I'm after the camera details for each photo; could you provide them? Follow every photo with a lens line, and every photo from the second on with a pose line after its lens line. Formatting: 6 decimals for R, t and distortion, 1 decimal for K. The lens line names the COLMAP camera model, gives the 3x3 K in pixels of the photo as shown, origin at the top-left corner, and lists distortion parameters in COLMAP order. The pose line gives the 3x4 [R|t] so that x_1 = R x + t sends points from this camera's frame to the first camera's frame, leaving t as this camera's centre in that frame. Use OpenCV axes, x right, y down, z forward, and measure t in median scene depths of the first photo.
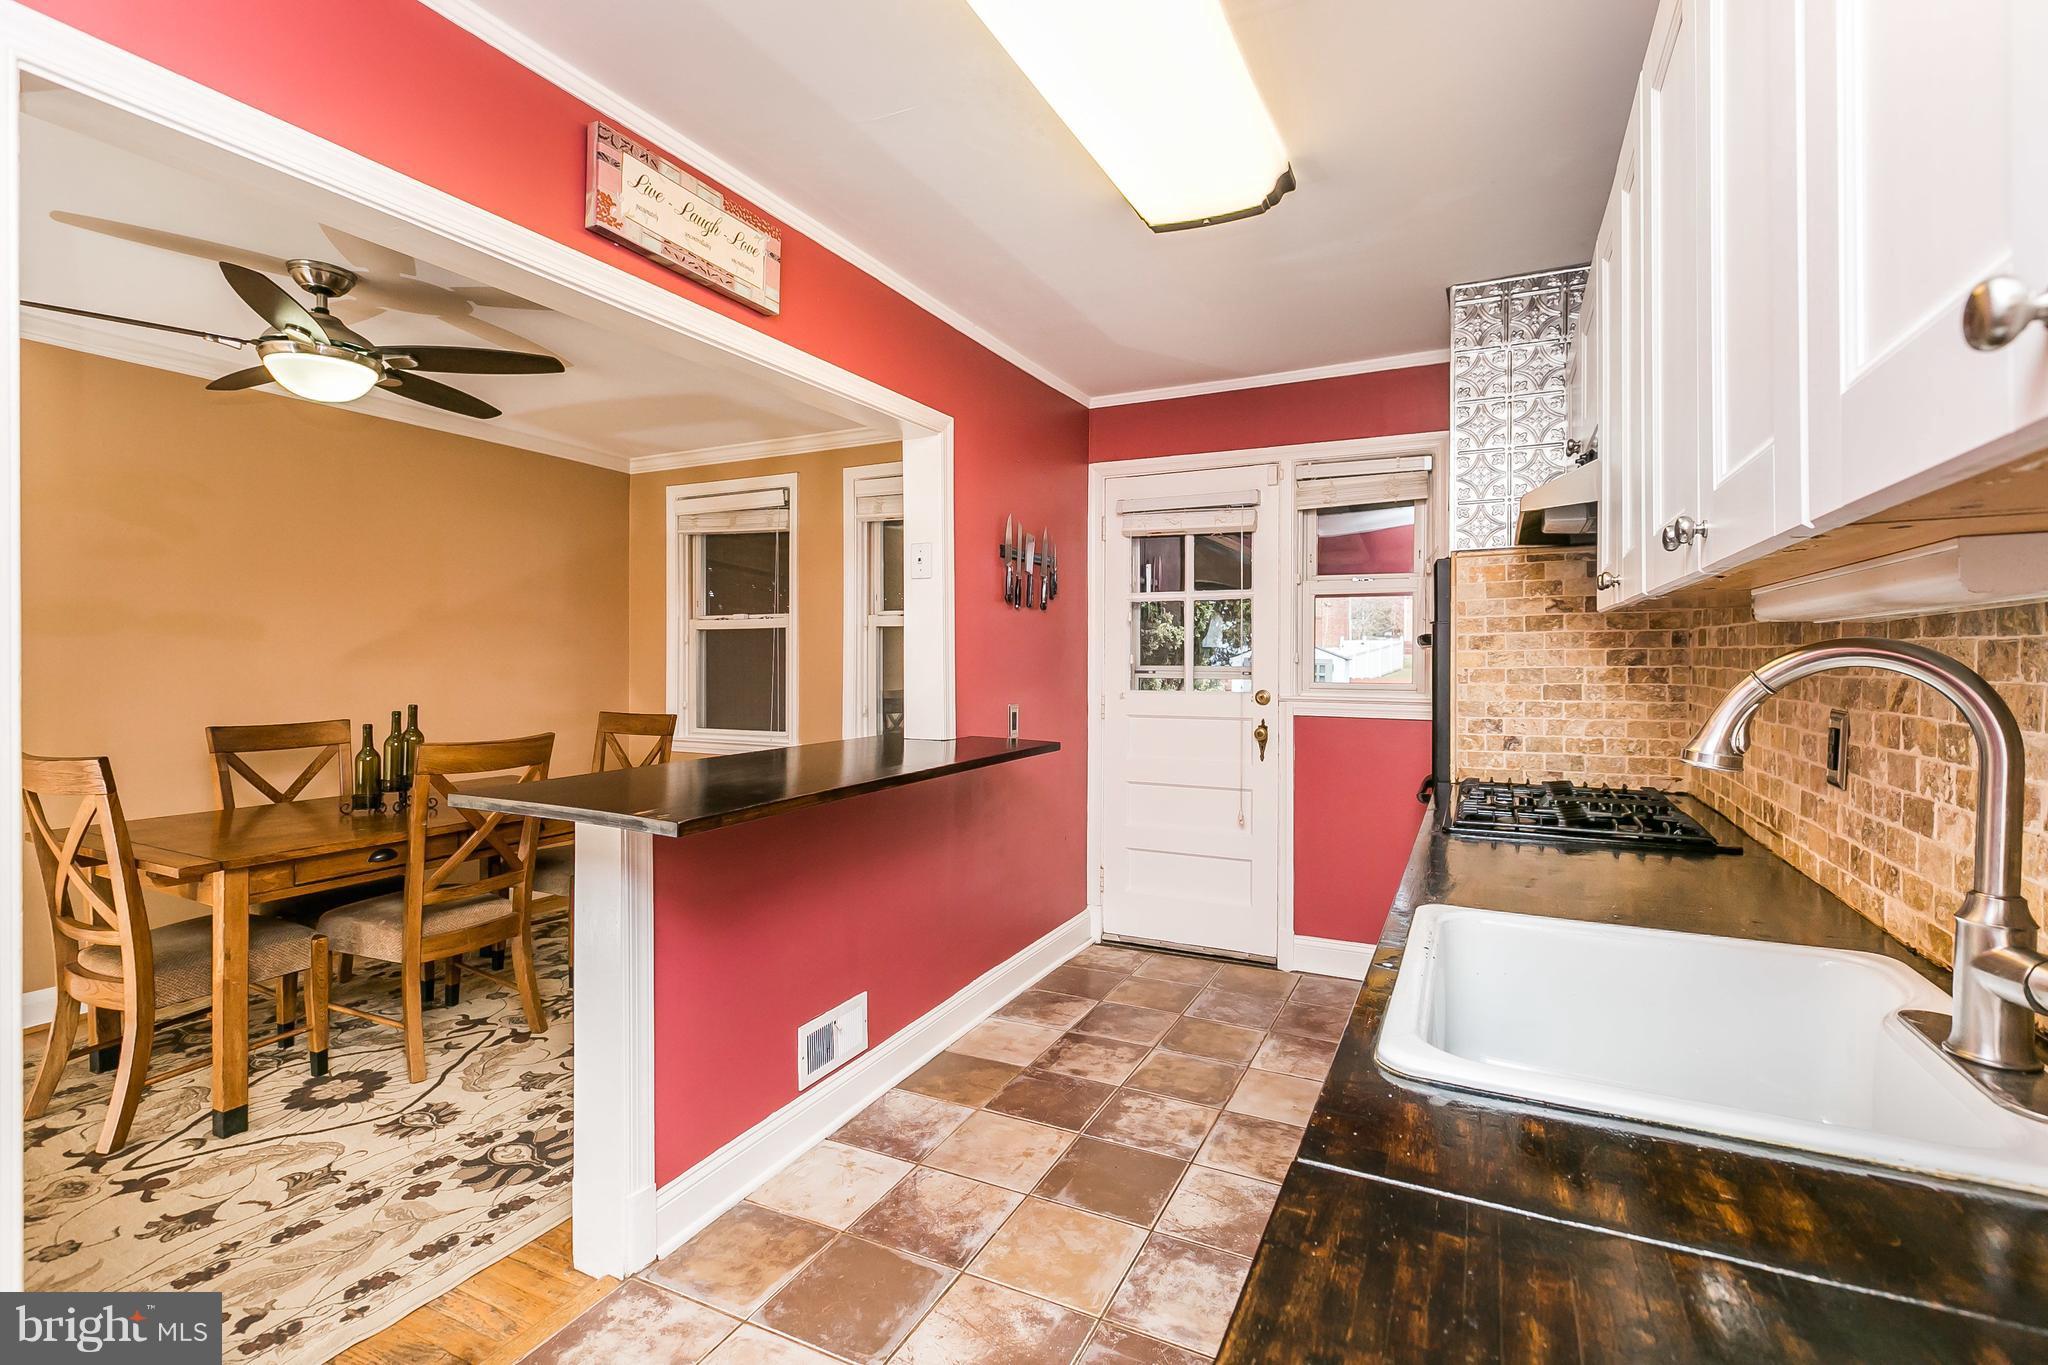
lens RADIAL K [[946.1, 0, 1024.5], [0, 946.1, 659.8], [0, 0, 1]] dist [0.003232, 0.000272]
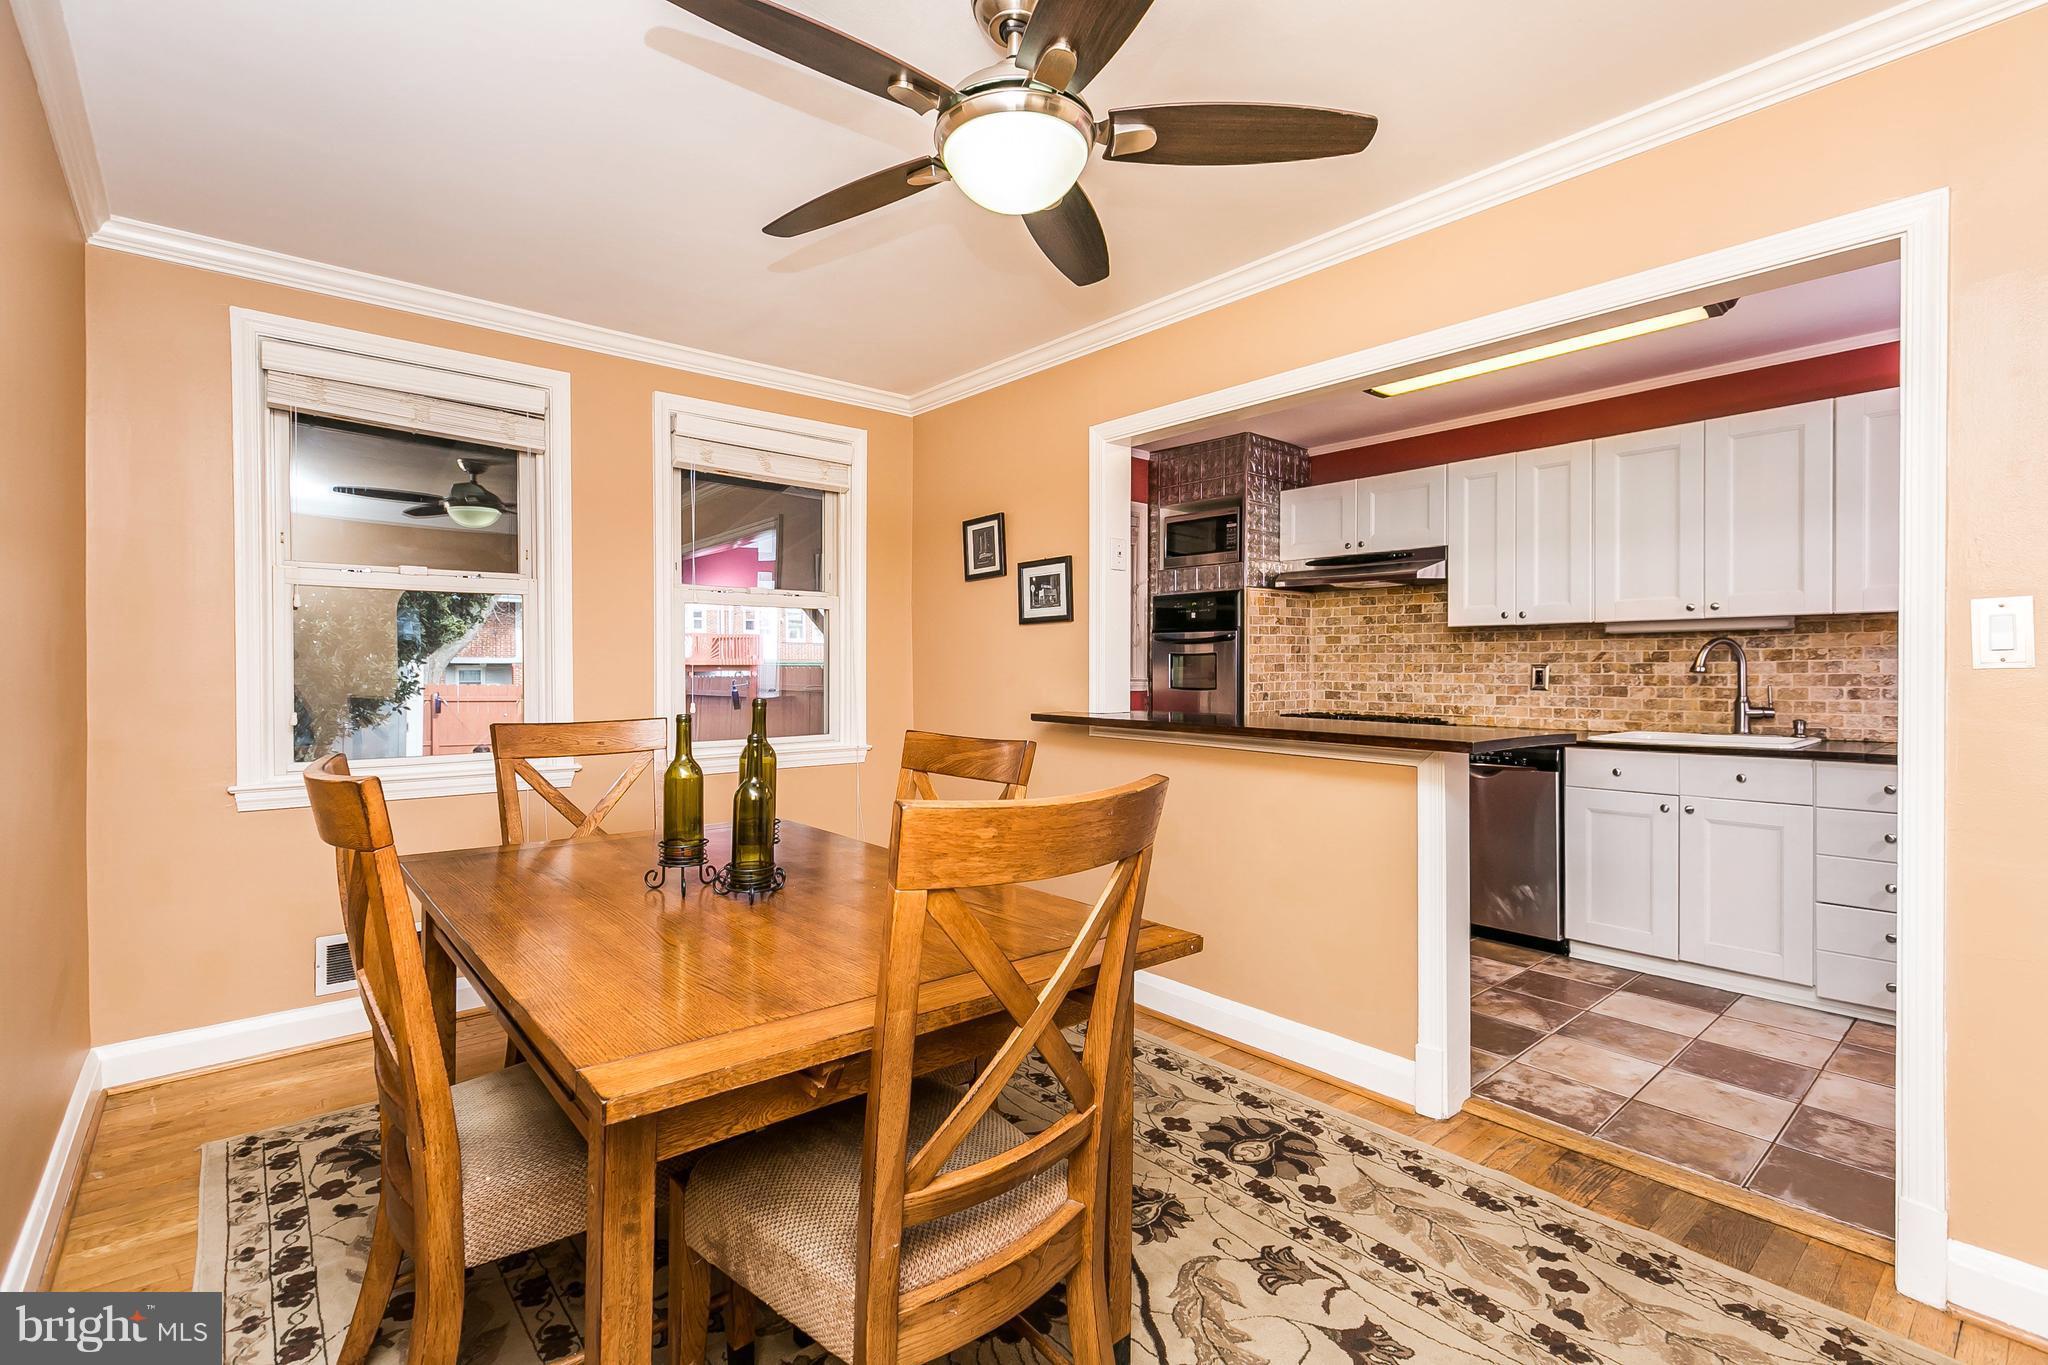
lens RADIAL K [[924.1, 0, 1024.0], [0, 924.1, 682.5], [0, 0, 1]] dist [-0.000106, -0.000114]
pose [[0.382532, -0.014705, 0.923825, -1.285762], [0.002726, 0.999887, 0.014787, 0.034538], [-0.923938, -0.003138, 0.382528, 0.750101]]
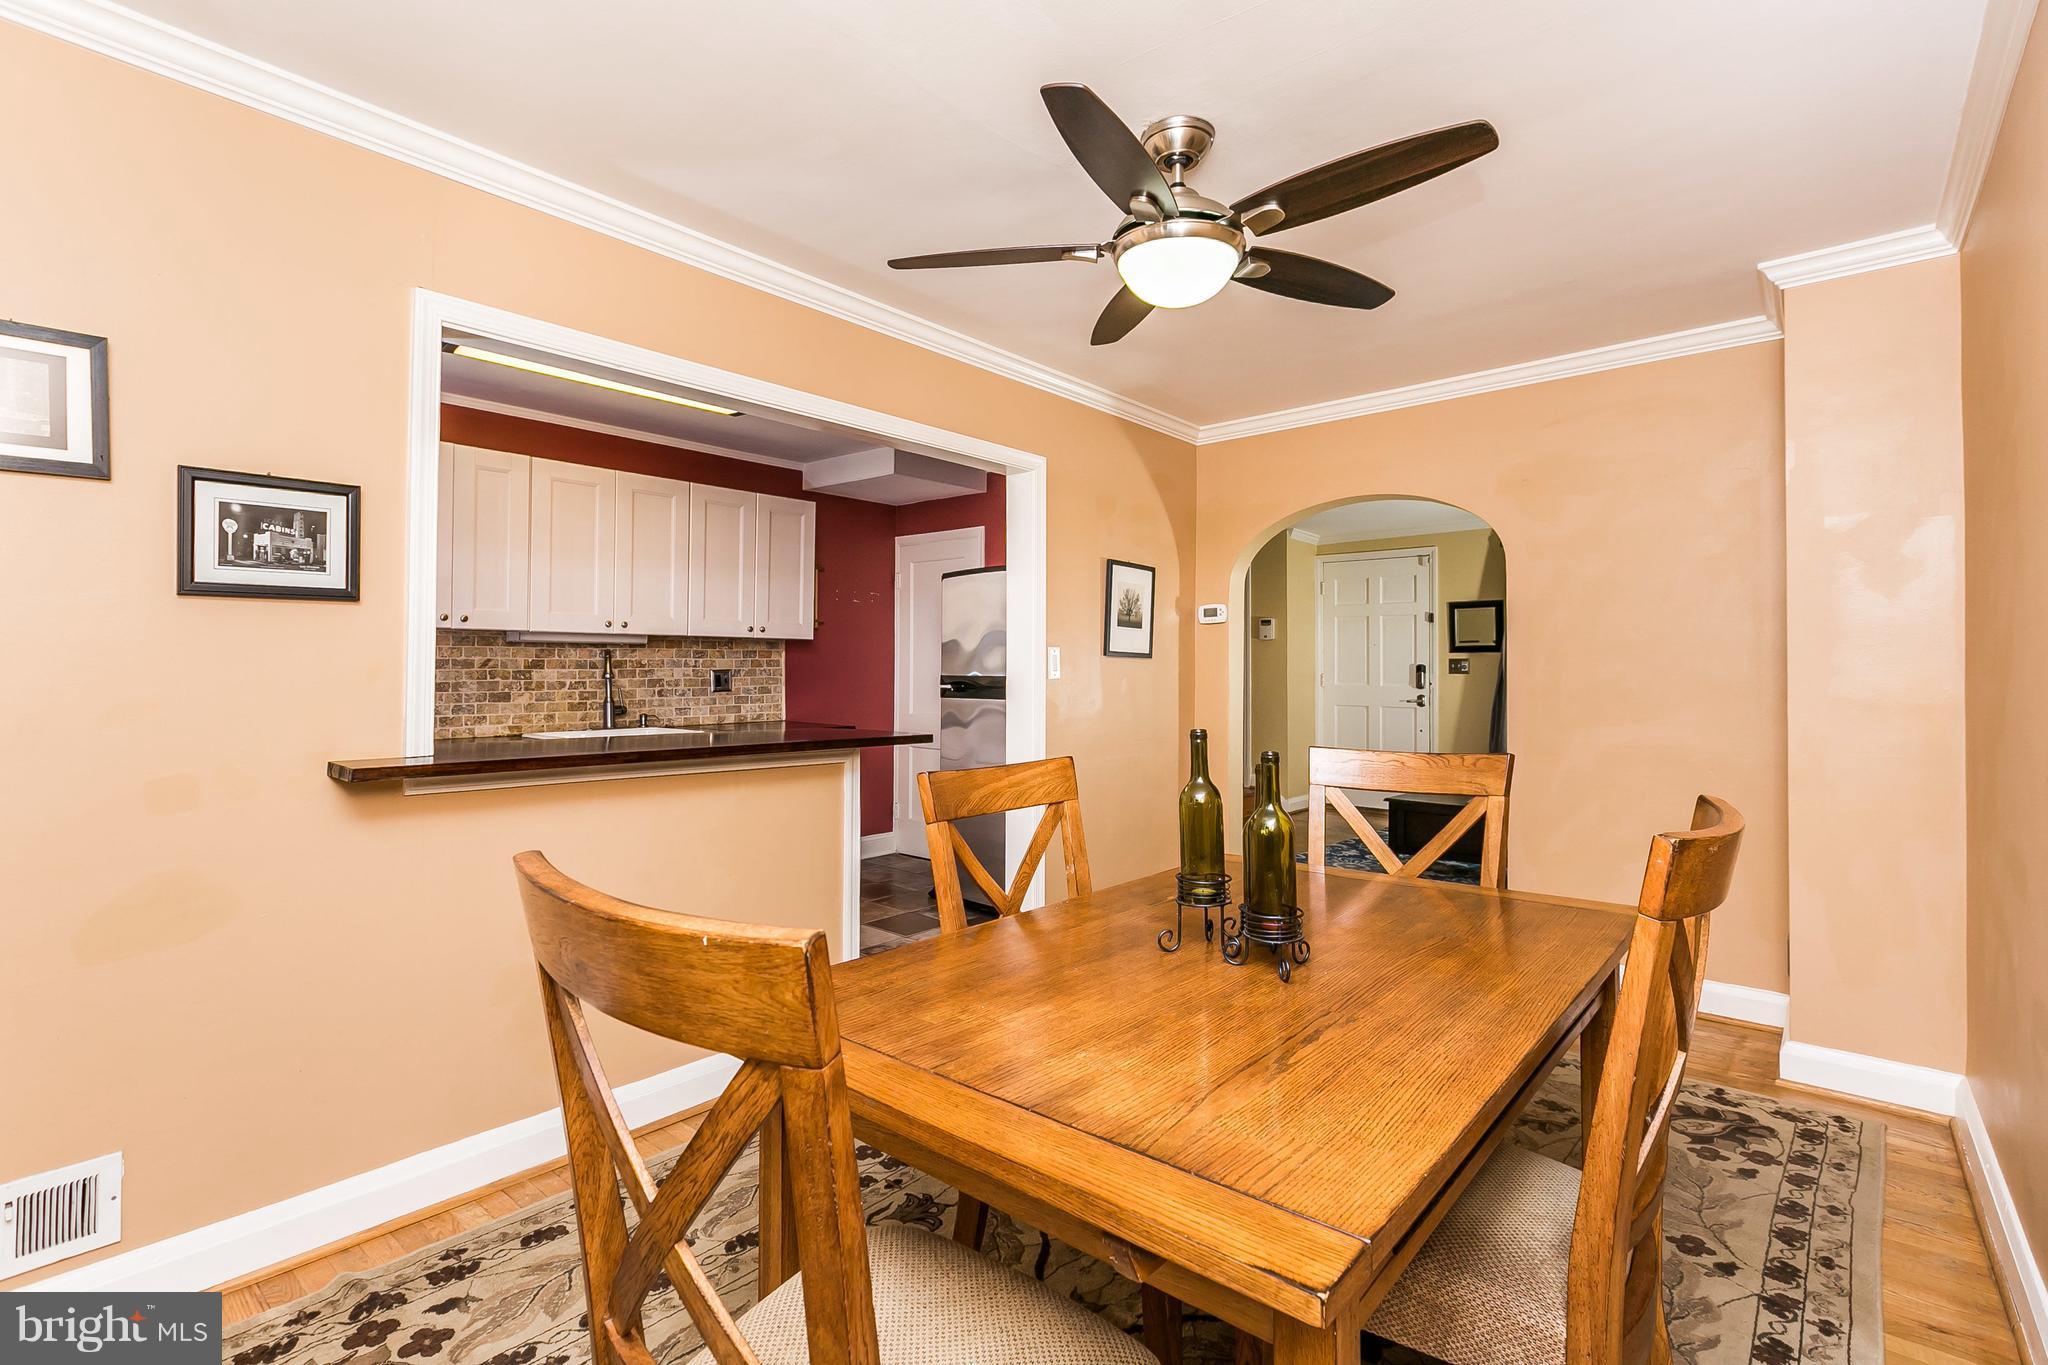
lens RADIAL K [[962.3, 0, 1013.1], [0, 962.3, 648.7], [0, 0, 1]] dist [0.001006, 0.000351]
pose [[-0.968765, 0.000846, 0.247980, -0.783132], [-0.003606, 0.999840, -0.017498, 0.018168], [-0.247956, -0.017845, -0.968607, 1.757028]]
